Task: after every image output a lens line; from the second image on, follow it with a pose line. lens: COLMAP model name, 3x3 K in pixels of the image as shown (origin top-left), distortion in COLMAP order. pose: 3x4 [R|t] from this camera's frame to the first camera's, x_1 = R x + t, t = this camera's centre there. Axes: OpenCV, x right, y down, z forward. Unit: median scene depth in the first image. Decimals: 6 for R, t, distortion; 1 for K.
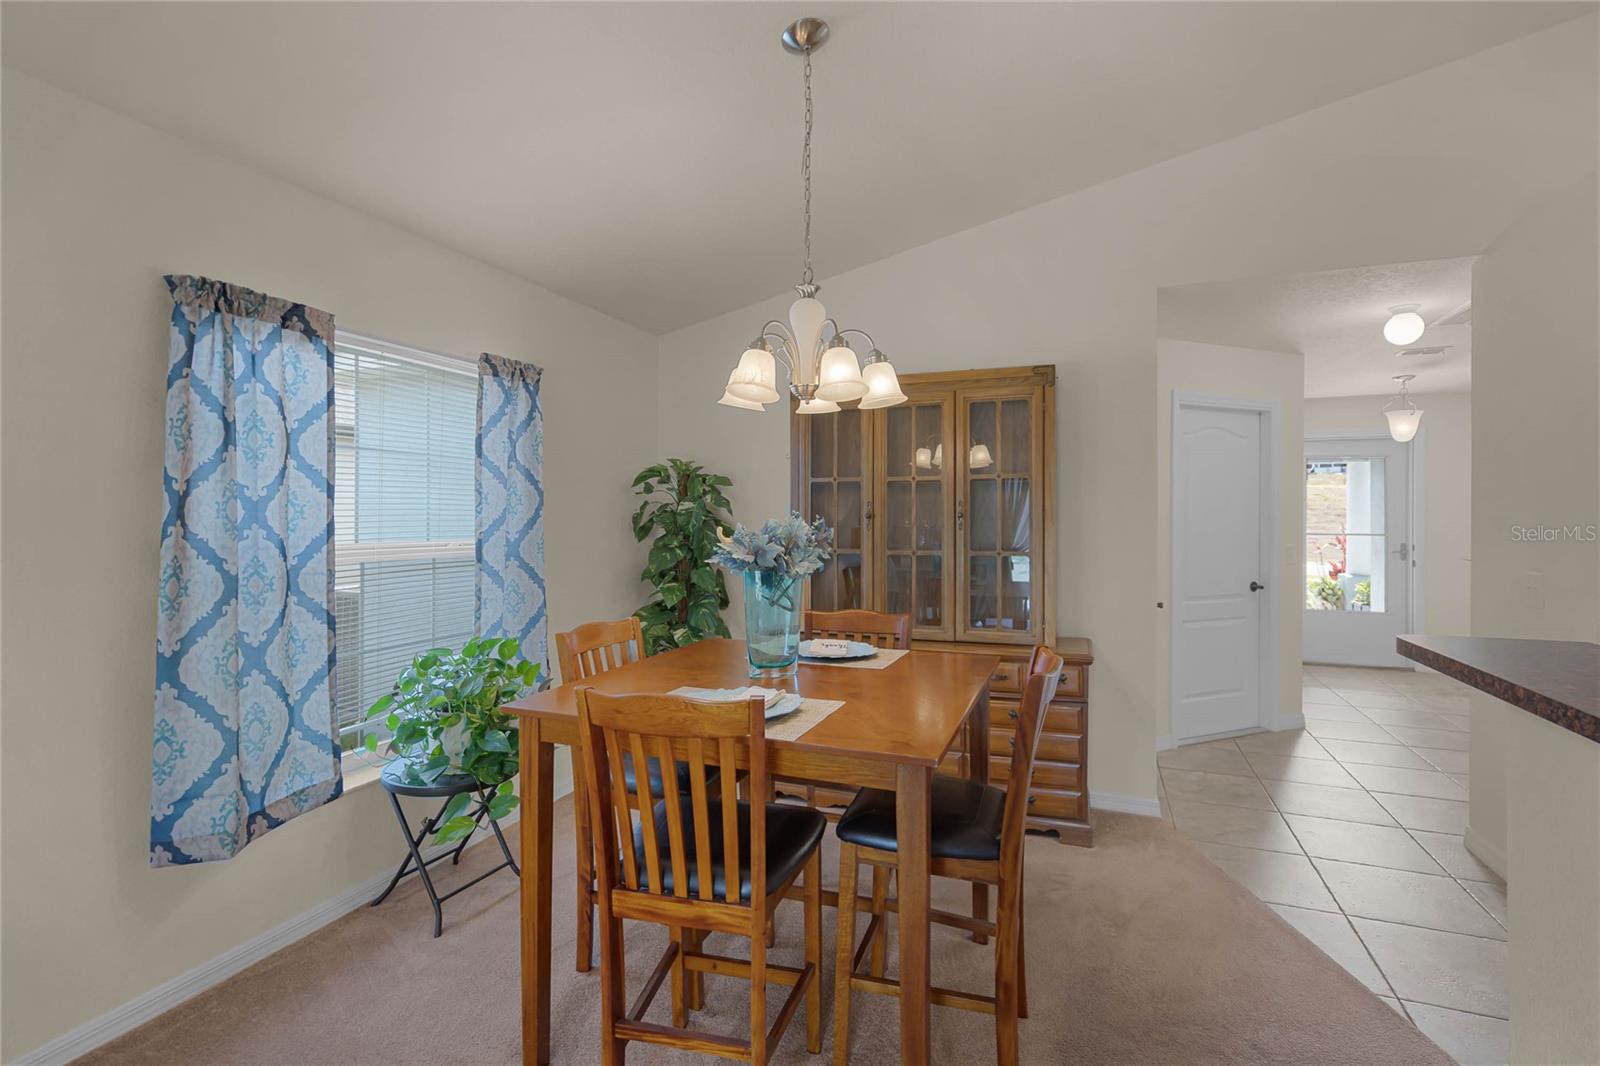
lens RADIAL K [[719.3, 0, 807.8], [0, 719.3, 519.7], [0, 0, 1]] dist [-0.003004, 0.000769]
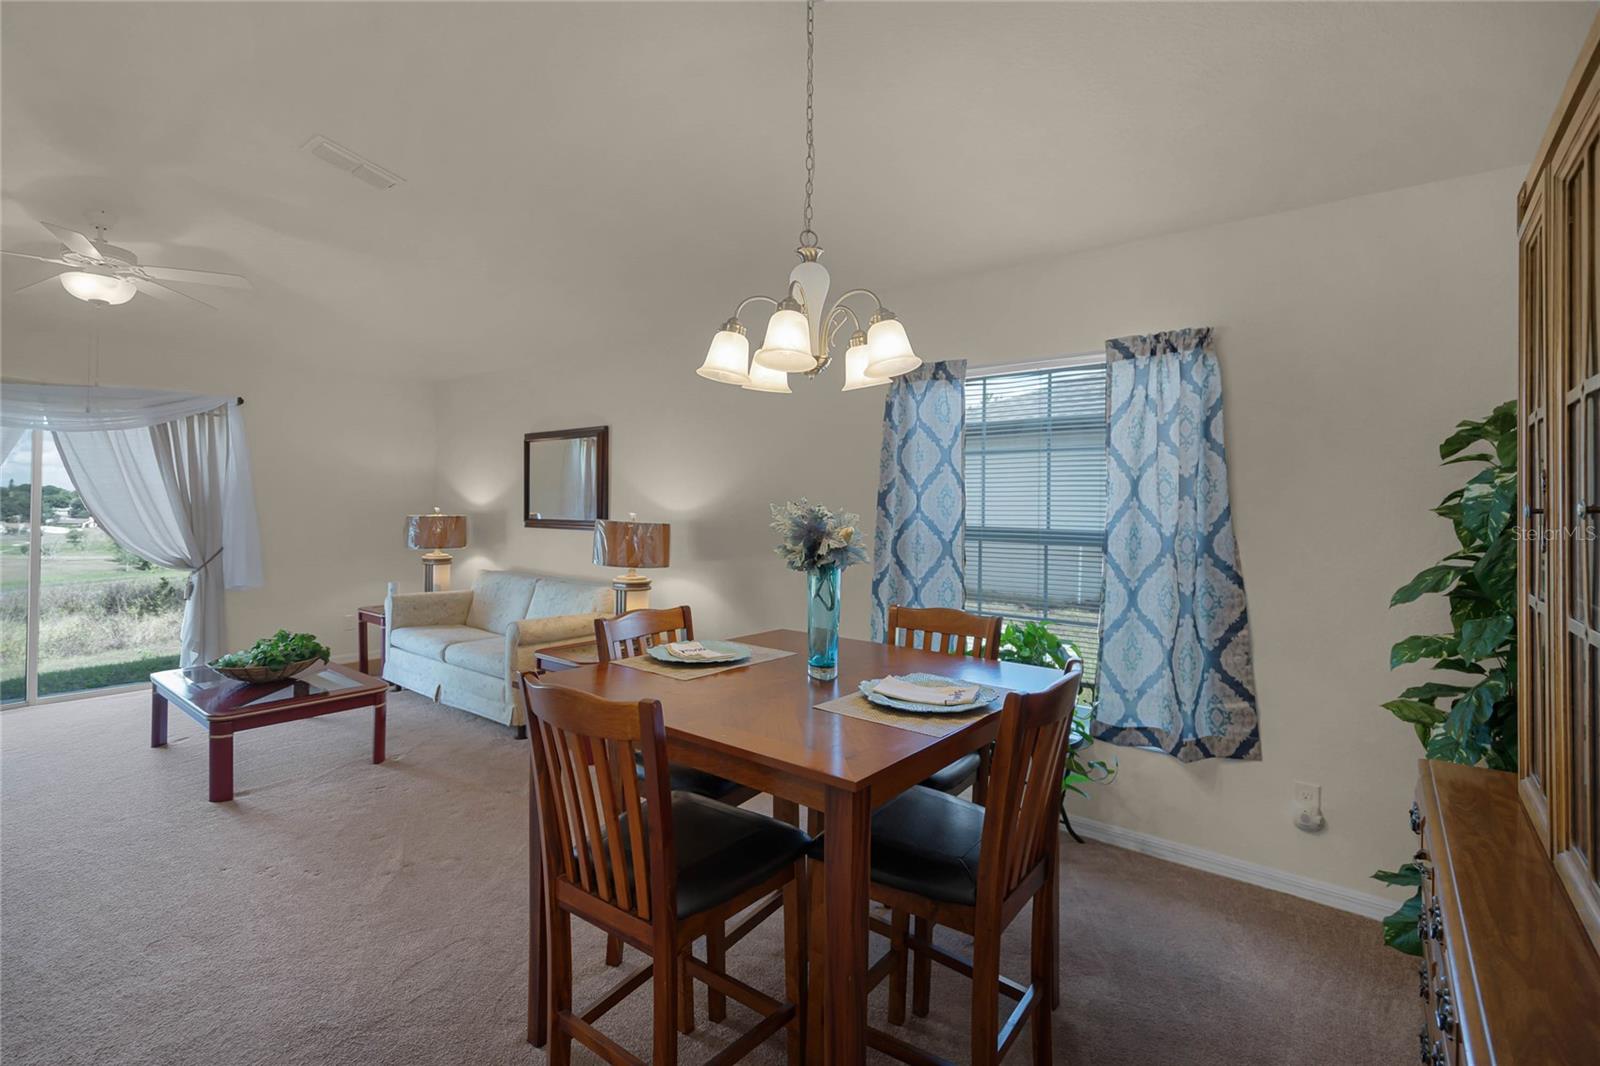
lens RADIAL K [[719.3, 0, 784.0], [0, 719.3, 490.6], [0, 0, 1]] dist [-0.003004, 0.000769]
pose [[-0.304695, -0.010797, -0.952389, 0.852718], [-0.009017, 0.999924, -0.008451, -0.020693], [0.952407, 0.006013, -0.304769, 1.227202]]
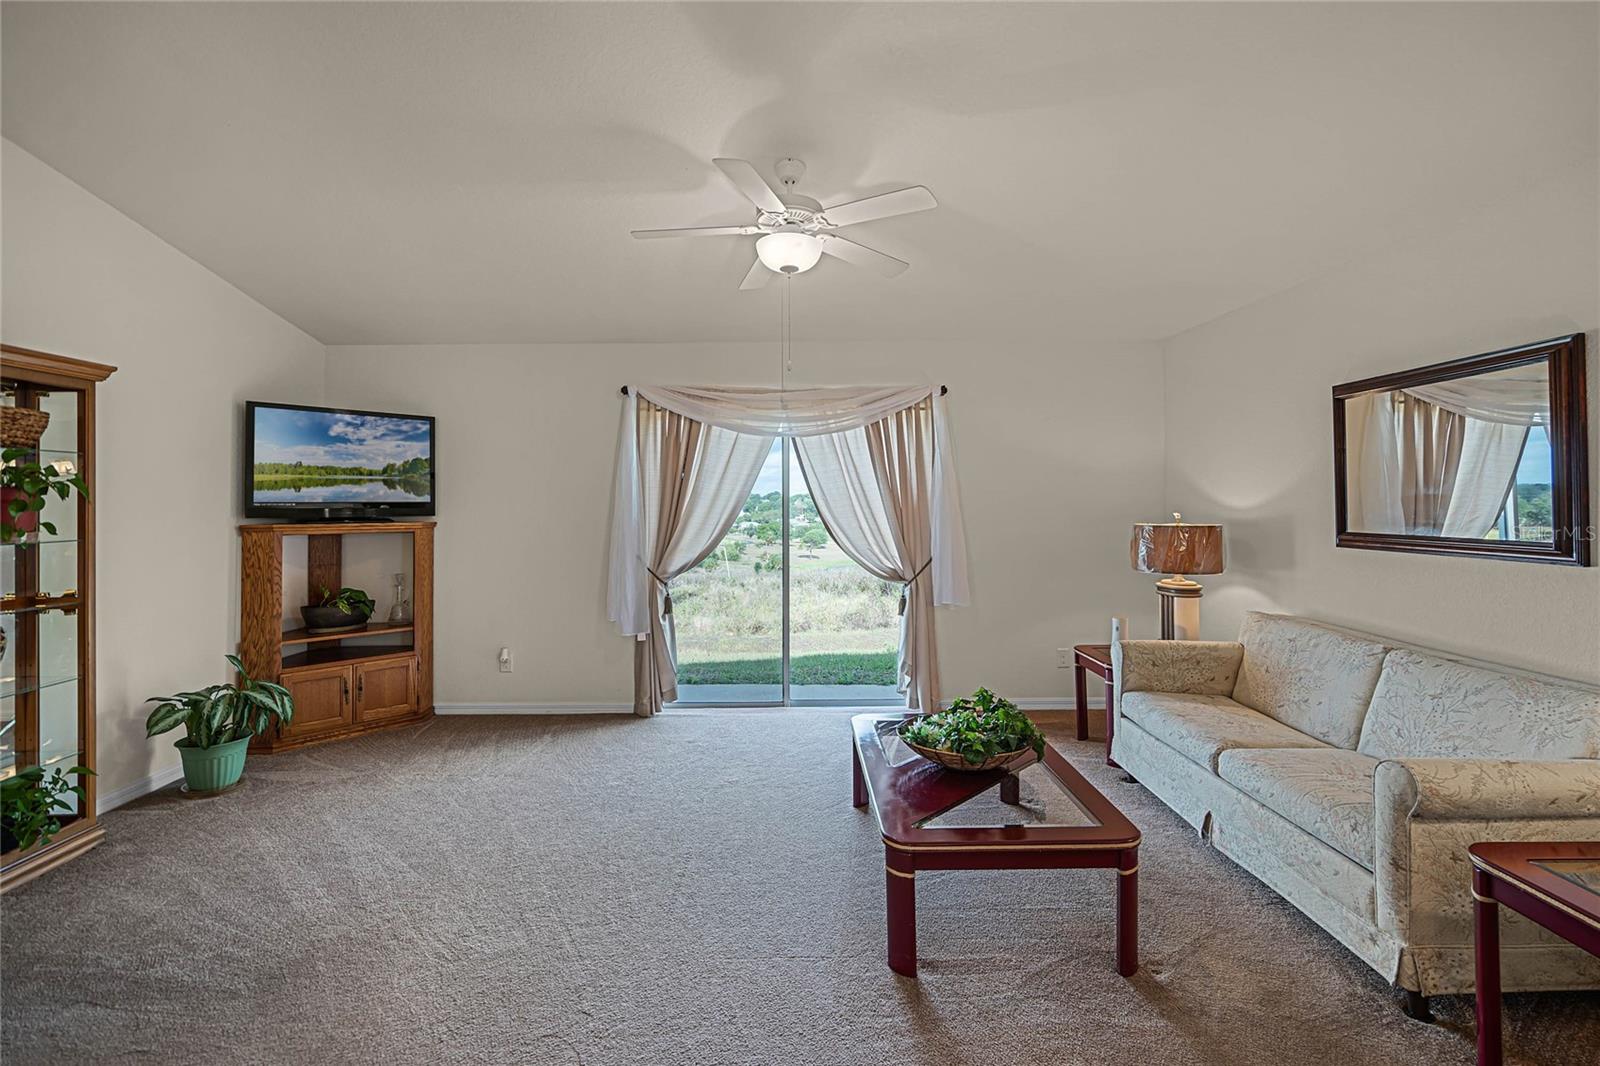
lens RADIAL K [[719.3, 0, 817.7], [0, 719.3, 496.6], [0, 0, 1]] dist [-0.003004, 0.000769]
pose [[-0.919696, 0.006172, -0.392583, 0.225779], [0.008217, 0.999960, -0.003529, -0.010477], [0.392545, -0.006472, -0.919710, 0.468441]]
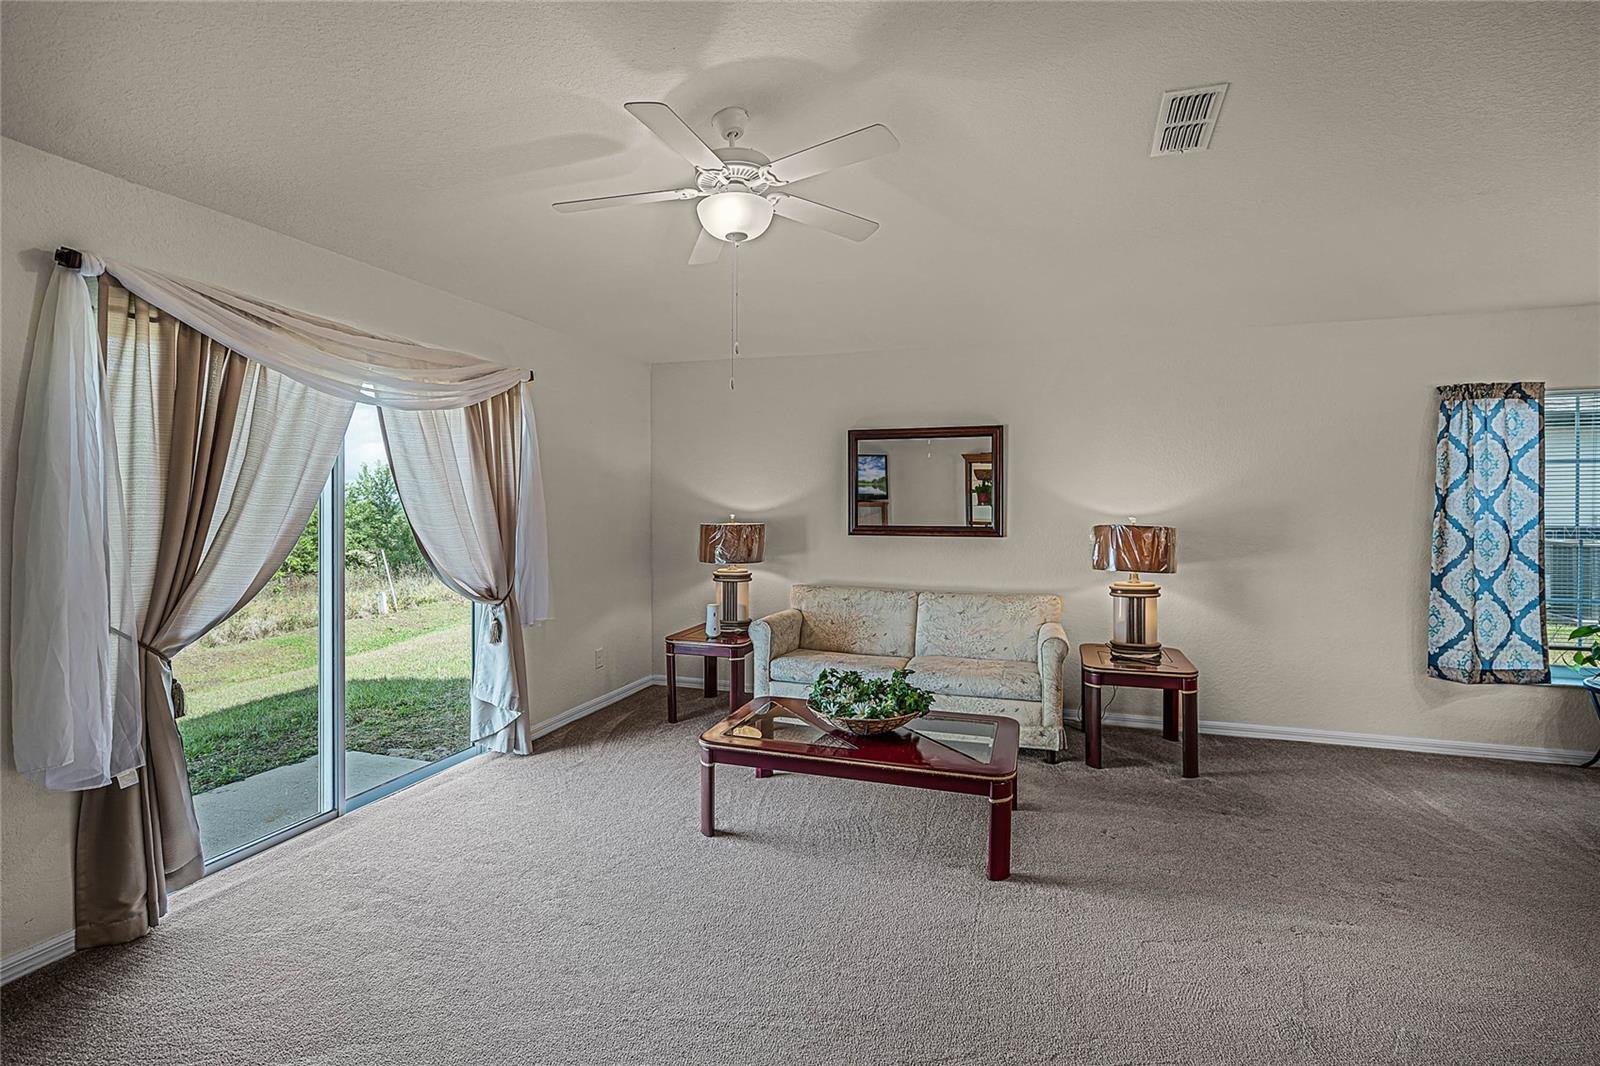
lens RADIAL K [[719.3, 0, 782.6], [0, 719.3, 499.8], [0, 0, 1]] dist [-0.003004, 0.000769]
pose [[0.041410, -0.003151, -0.999137, 0.983822], [-0.005192, 0.999981, -0.003369, -0.007987], [0.999129, 0.005327, 0.041393, -0.866288]]
